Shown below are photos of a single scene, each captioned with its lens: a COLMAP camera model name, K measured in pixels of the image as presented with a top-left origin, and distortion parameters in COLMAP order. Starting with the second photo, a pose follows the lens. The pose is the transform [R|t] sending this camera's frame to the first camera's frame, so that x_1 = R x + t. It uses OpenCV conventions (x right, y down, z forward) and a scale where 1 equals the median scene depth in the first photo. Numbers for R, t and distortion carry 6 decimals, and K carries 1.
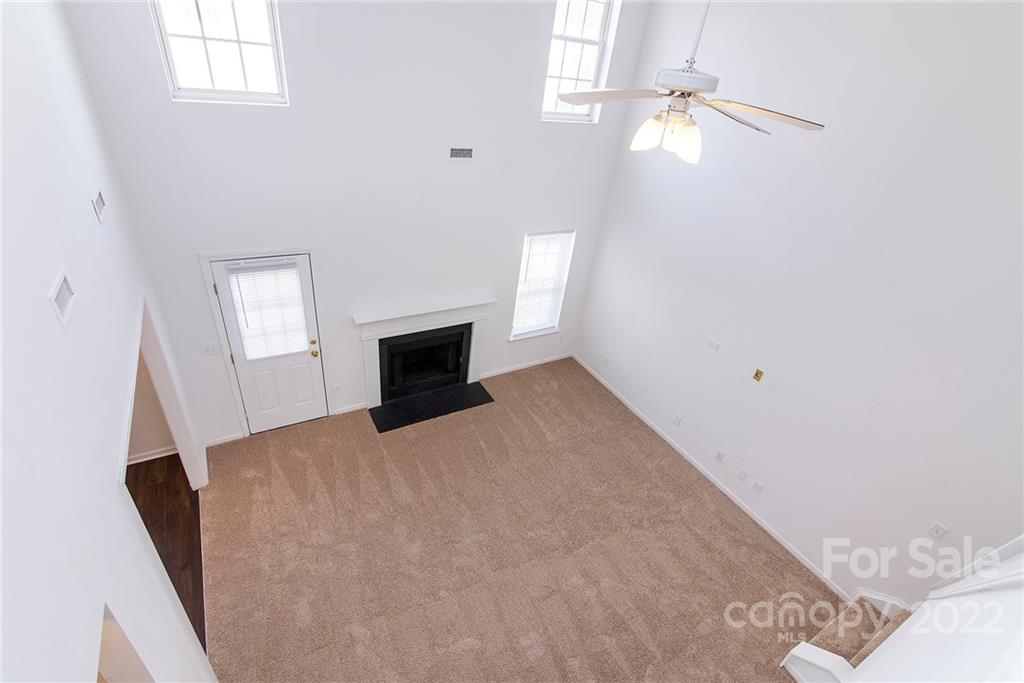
lens RADIAL K [[475.3, 0, 509.1], [0, 475.3, 349.8], [0, 0, 1]] dist [0.013448, 0.000031]
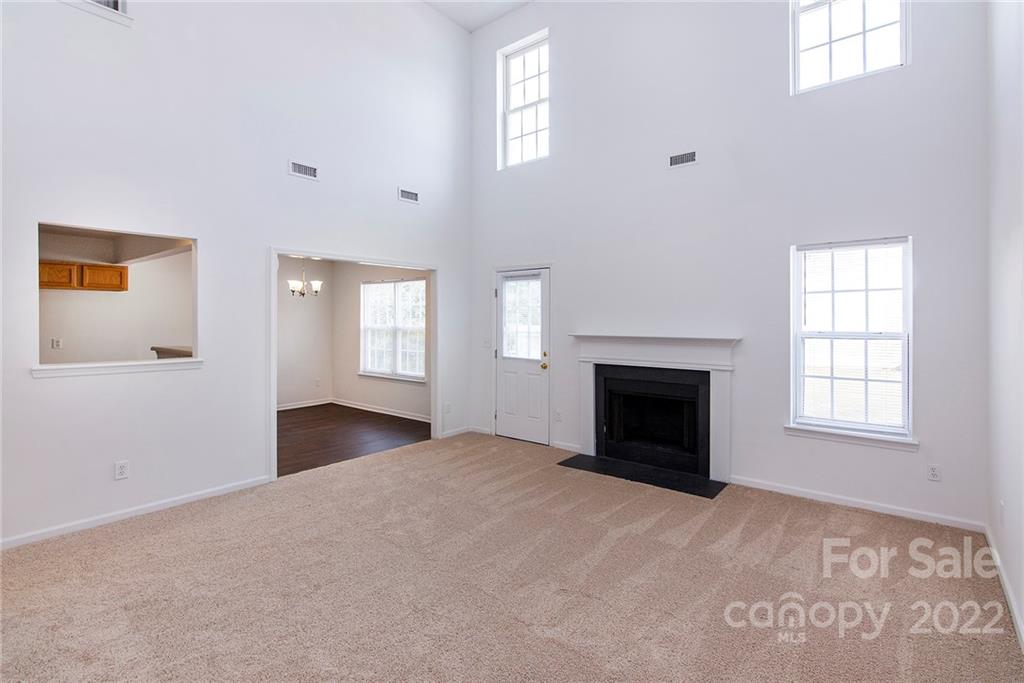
lens RADIAL K [[494.4, 0, 525.9], [0, 494.4, 321.8], [0, 0, 1]] dist [0.000788, 0.003568]
pose [[0.352253, -0.123657, -0.927700, 0.619770], [-0.473329, 0.831582, -0.290571, 0.268448], [0.807389, 0.541462, 0.234397, 0.655534]]
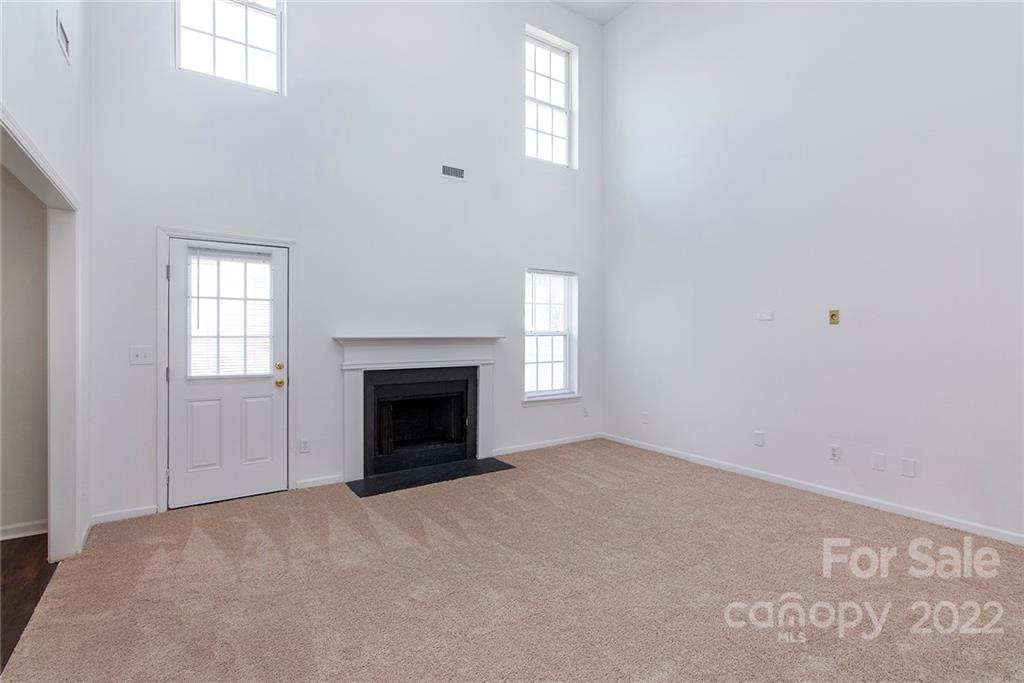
lens RADIAL K [[494.4, 0, 518.4], [0, 494.4, 325.9], [0, 0, 1]] dist [0.000788, 0.003568]
pose [[0.990398, -0.112836, 0.079875, -0.079081], [0.138051, 0.837901, -0.528075, 0.409133], [-0.007342, 0.534031, 0.845433, 0.271586]]
